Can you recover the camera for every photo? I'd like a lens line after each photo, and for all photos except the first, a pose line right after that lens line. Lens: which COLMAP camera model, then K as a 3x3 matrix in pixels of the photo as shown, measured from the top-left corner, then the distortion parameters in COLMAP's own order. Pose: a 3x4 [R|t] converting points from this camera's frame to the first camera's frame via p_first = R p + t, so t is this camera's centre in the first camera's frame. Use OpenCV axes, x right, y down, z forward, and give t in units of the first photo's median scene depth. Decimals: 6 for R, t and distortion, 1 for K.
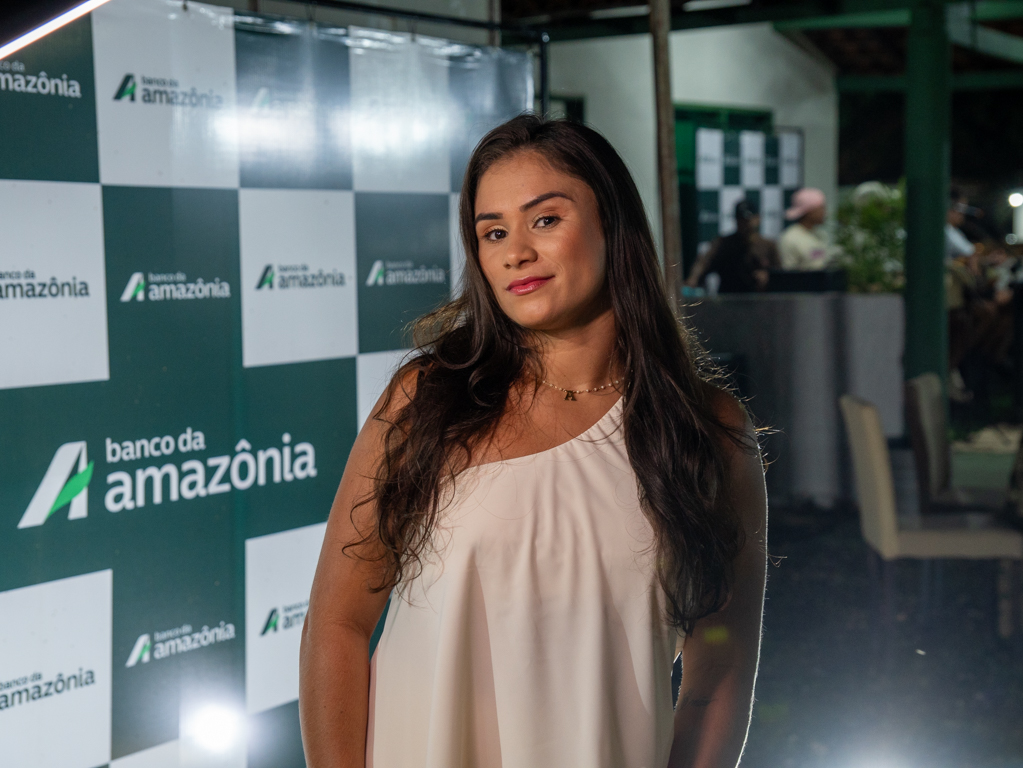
lens RADIAL K [[2004.8, 0, 511.5], [0, 2004.8, 384.0], [0, 0, 1]] dist [0.226276, 1.073854]
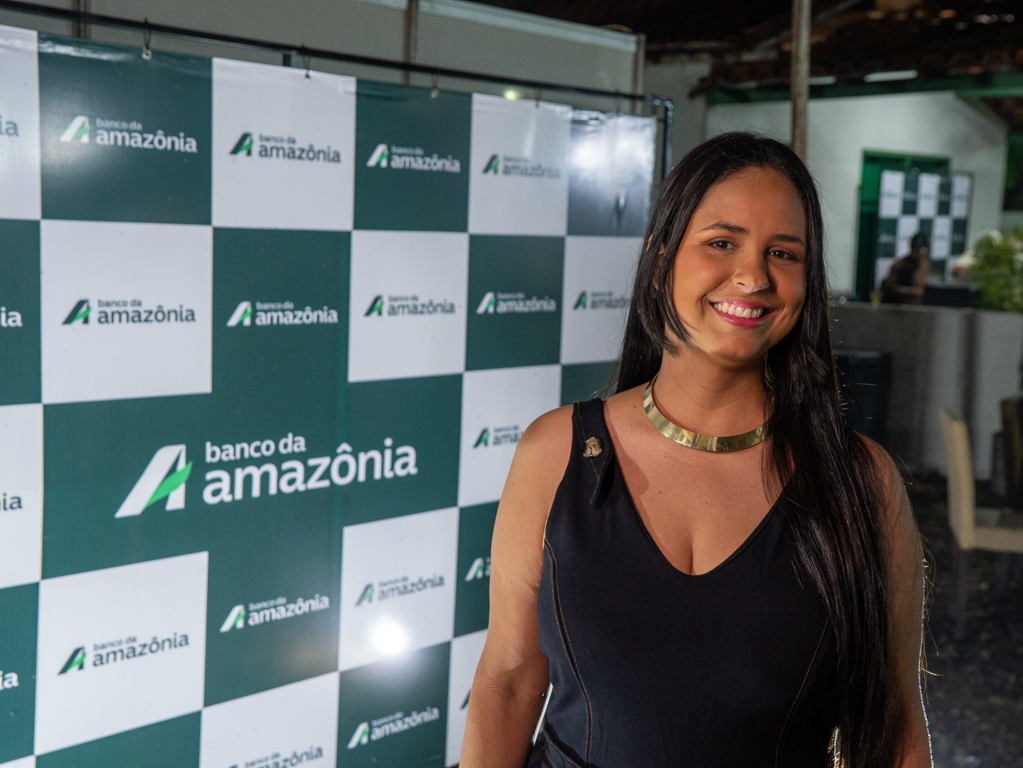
lens RADIAL K [[1360.6, 0, 503.9], [0, 1360.6, 383.2], [0, 0, 1]] dist [0.015471, 0.342154]
pose [[0.977516, 0.073475, -0.197646, 0.119324], [-0.064866, 0.996656, 0.049694, -0.056115], [0.200636, -0.035756, 0.979013, 0.253419]]
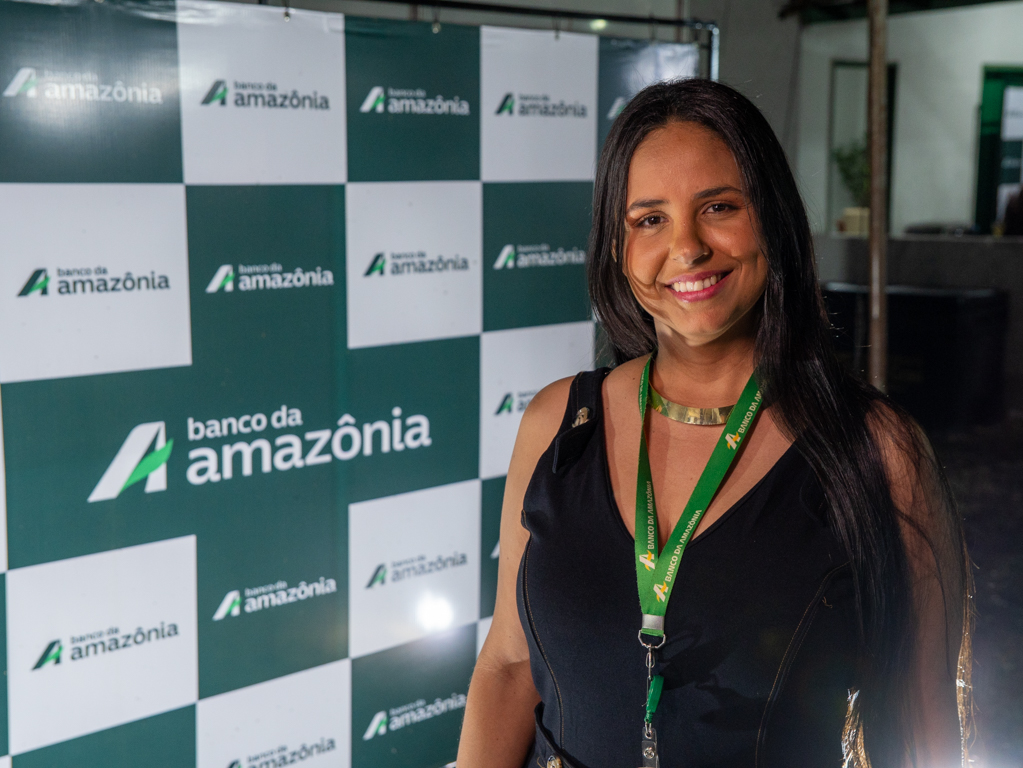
lens RADIAL K [[1417.8, 0, 506.5], [0, 1417.8, 385.7], [0, 0, 1]] dist [0.031309, 0.381532]
pose [[0.959943, 0.060927, -0.273492, 0.168156], [-0.036533, 0.994956, 0.093422, -0.066434], [0.277804, -0.079688, 0.957327, 0.306426]]
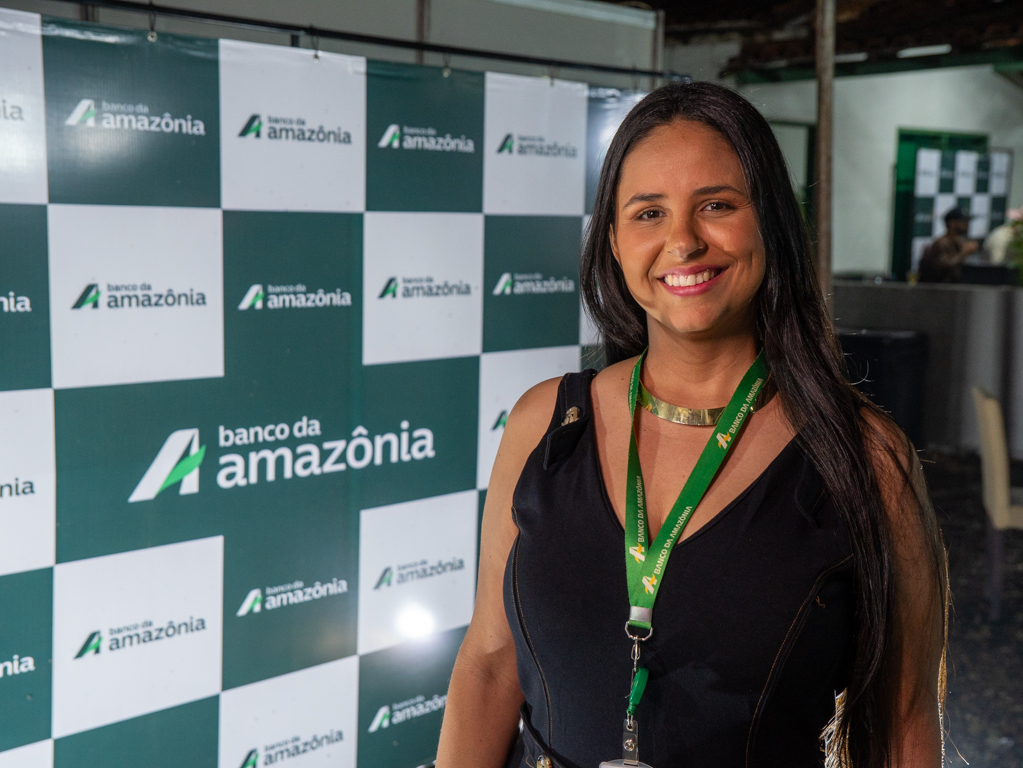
lens RADIAL K [[1360.6, 0, 503.9], [0, 1360.6, 383.2], [0, 0, 1]] dist [0.015471, 0.342154]
pose [[0.972125, 0.062989, -0.225845, 0.132918], [-0.050725, 0.996927, 0.059702, -0.051811], [0.228912, -0.046582, 0.972332, 0.263478]]
